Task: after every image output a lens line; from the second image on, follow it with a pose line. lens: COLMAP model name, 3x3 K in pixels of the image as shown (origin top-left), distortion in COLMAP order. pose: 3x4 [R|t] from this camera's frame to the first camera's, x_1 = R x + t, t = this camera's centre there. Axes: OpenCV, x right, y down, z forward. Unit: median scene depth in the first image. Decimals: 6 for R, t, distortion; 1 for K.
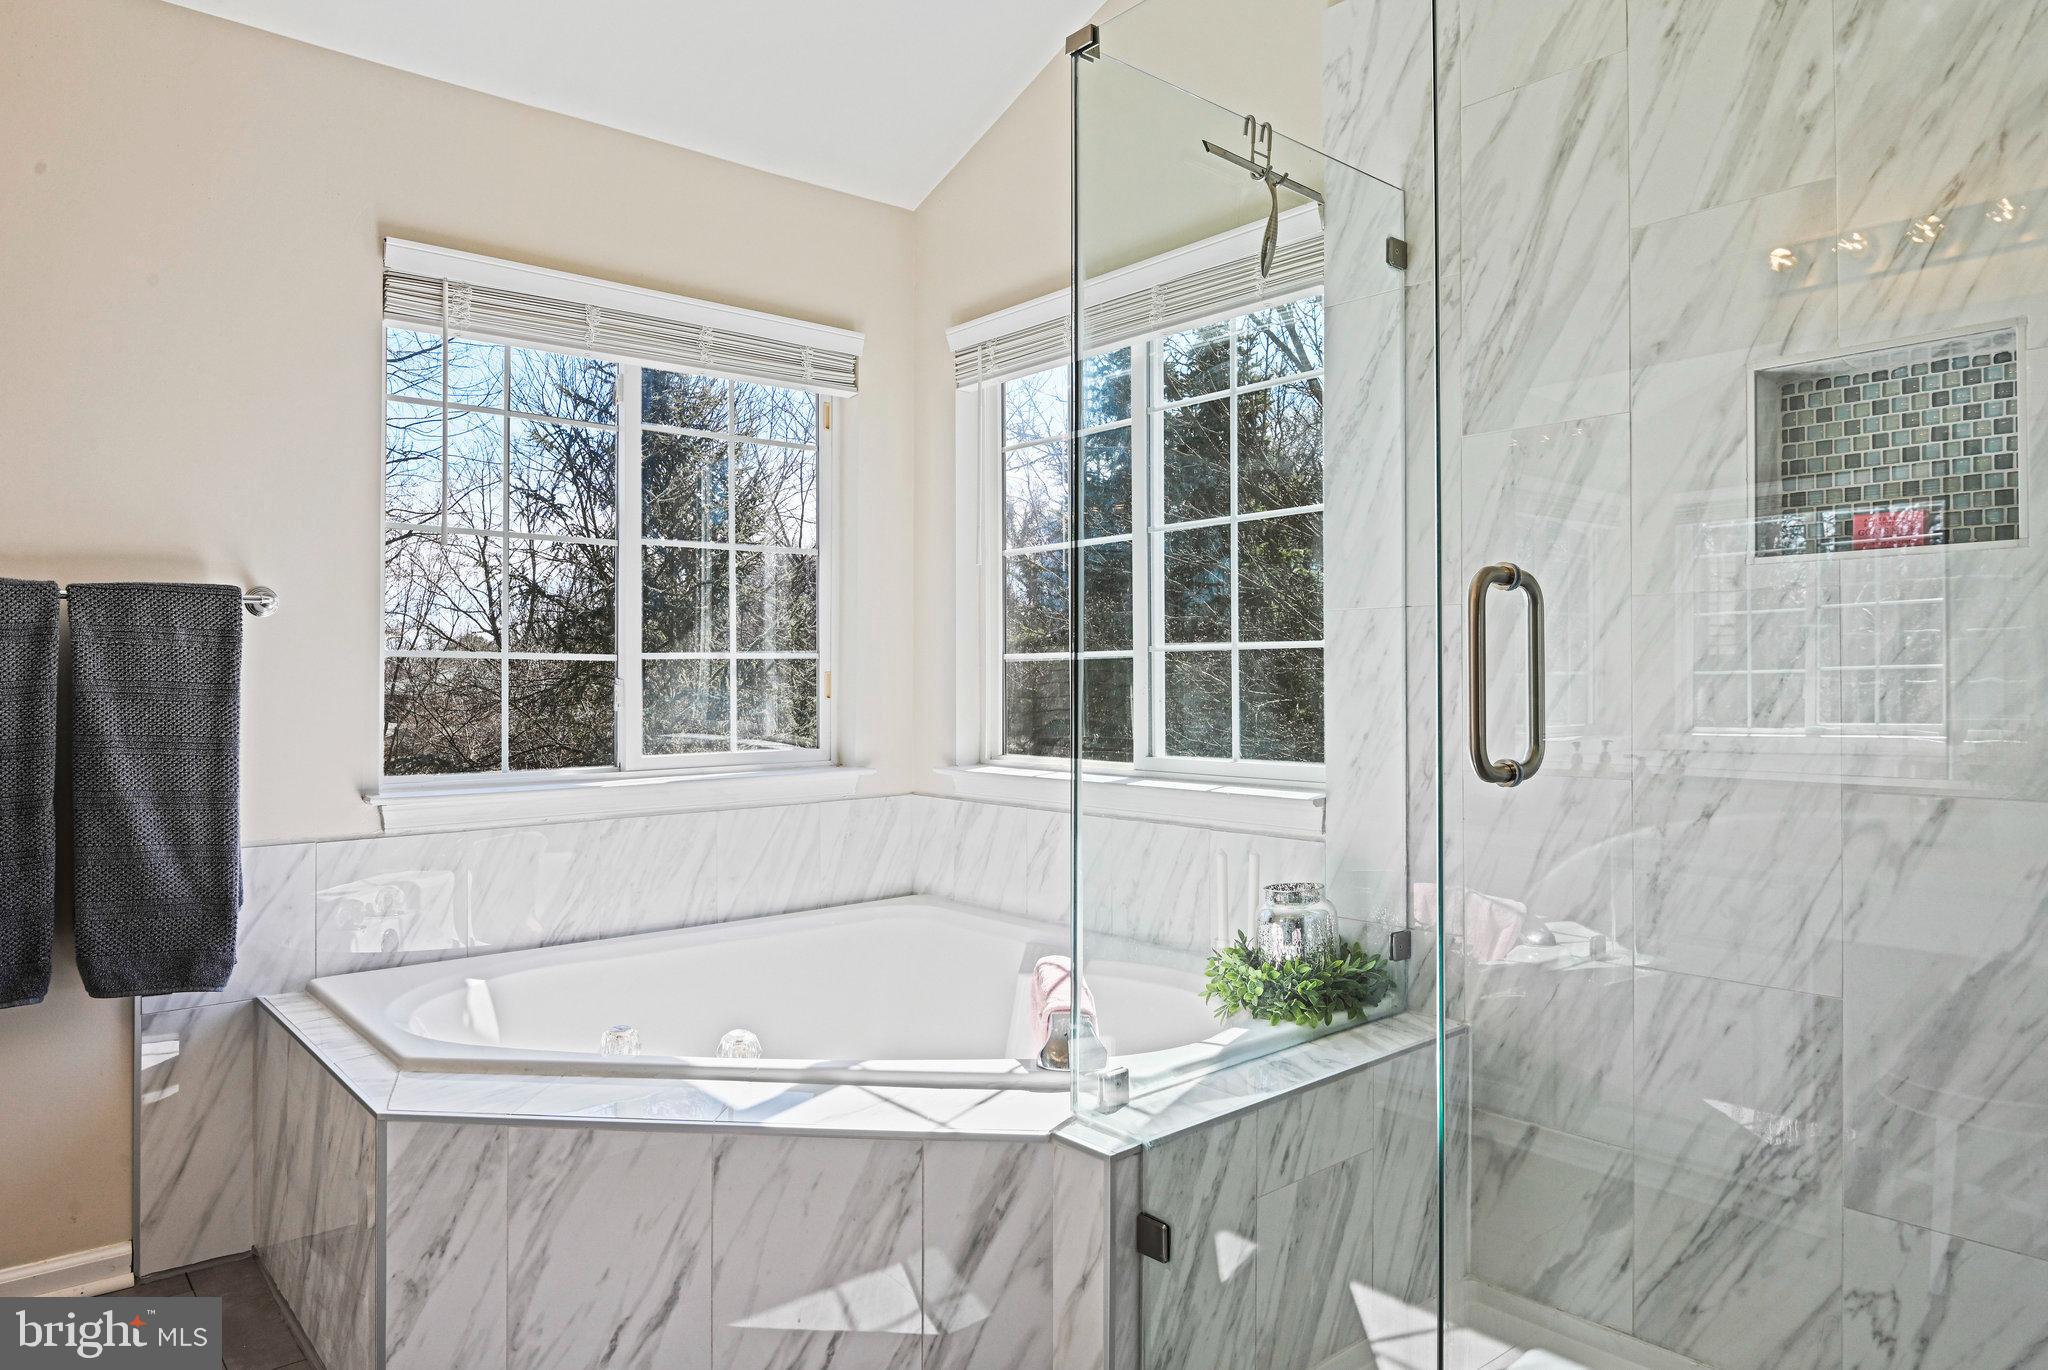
lens RADIAL K [[1278.6, 0, 1026.1], [0, 1278.6, 669.5], [0, 0, 1]] dist [-0.008036, -0.006101]
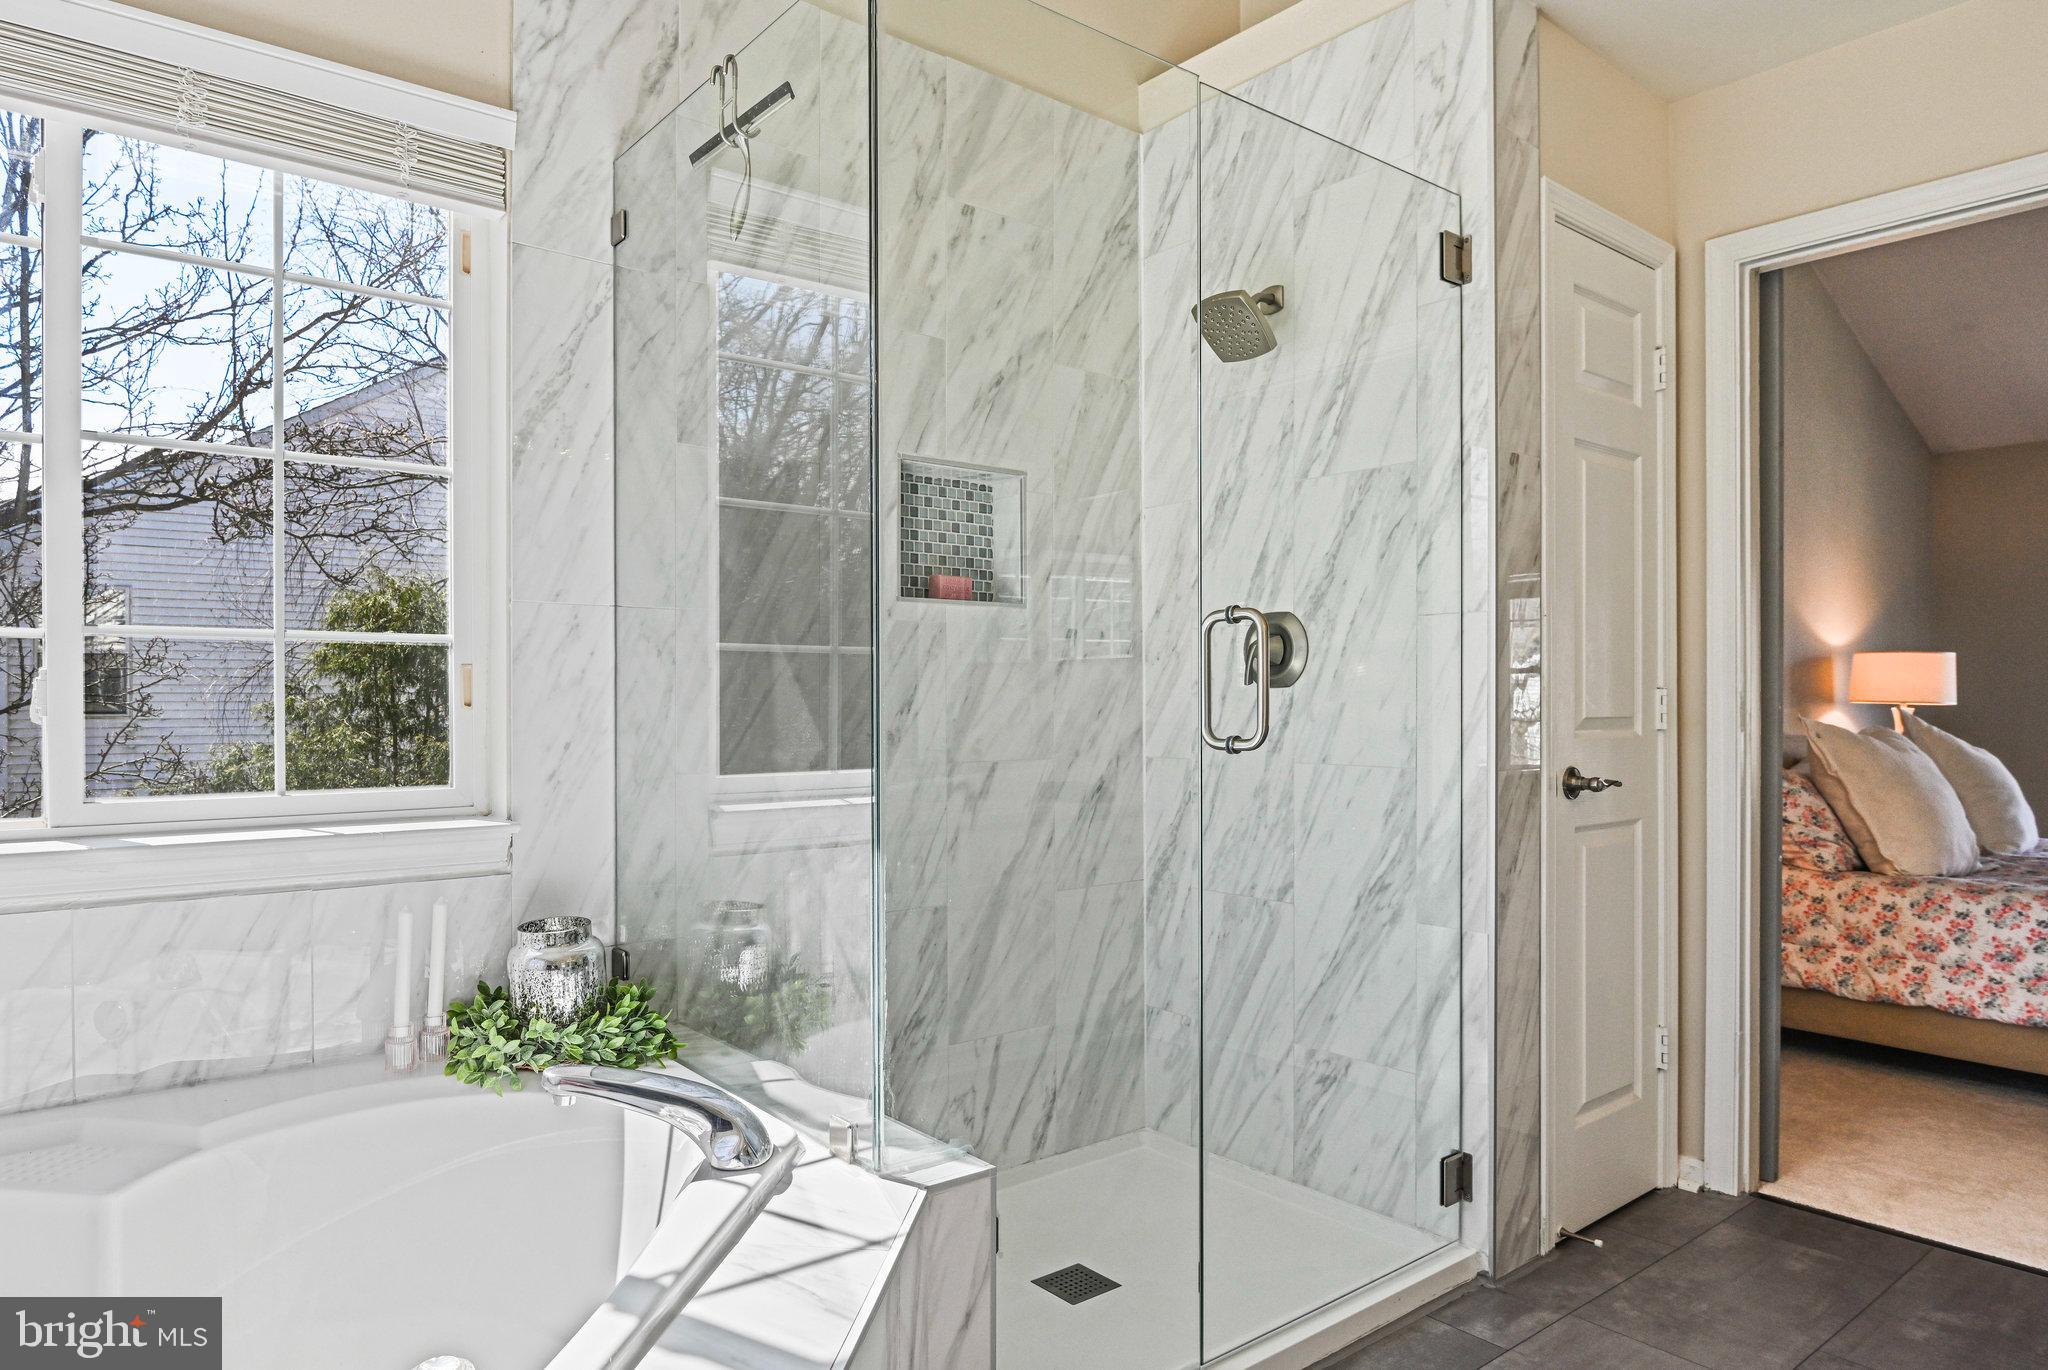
lens RADIAL K [[1278.6, 0, 1026.0], [0, 1278.6, 705.3], [0, 0, 1]] dist [-0.008036, -0.006101]
pose [[0.028866, -0.005163, 0.999570, -0.787145], [-0.012542, 0.999906, 0.005527, 0.018910], [-0.999505, -0.012696, 0.028799, 0.826733]]
